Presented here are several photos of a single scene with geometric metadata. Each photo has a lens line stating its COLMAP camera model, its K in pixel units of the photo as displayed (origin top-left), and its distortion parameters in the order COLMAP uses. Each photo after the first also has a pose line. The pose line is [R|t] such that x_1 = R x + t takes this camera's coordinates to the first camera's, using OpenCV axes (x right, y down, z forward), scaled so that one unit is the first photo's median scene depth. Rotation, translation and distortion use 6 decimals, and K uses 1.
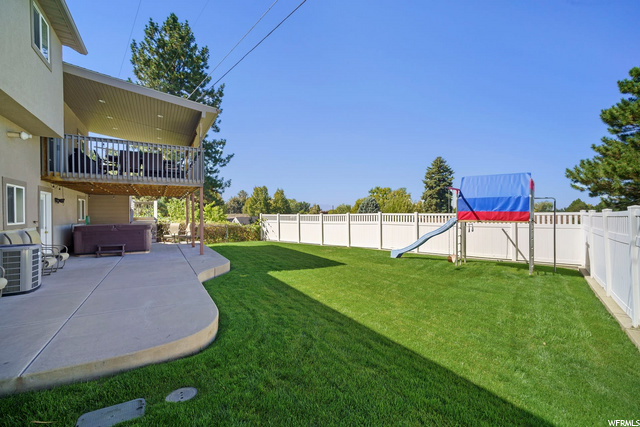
lens RADIAL K [[283.1, 0, 318.9], [0, 283.1, 213.1], [0, 0, 1]] dist [-0.000930, 0.000378]
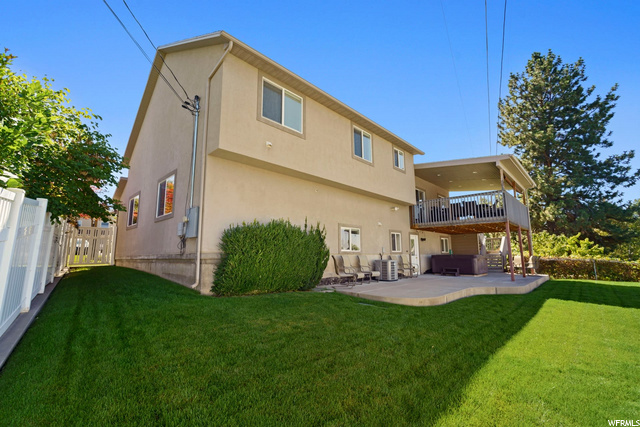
lens RADIAL K [[283.1, 0, 318.5], [0, 283.1, 210.2], [0, 0, 1]] dist [-0.000930, 0.000378]
pose [[0.297672, -0.145734, -0.943479, 0.361552], [0.008682, 0.988652, -0.149973, 0.021533], [0.954629, 0.036451, 0.295559, -0.078128]]
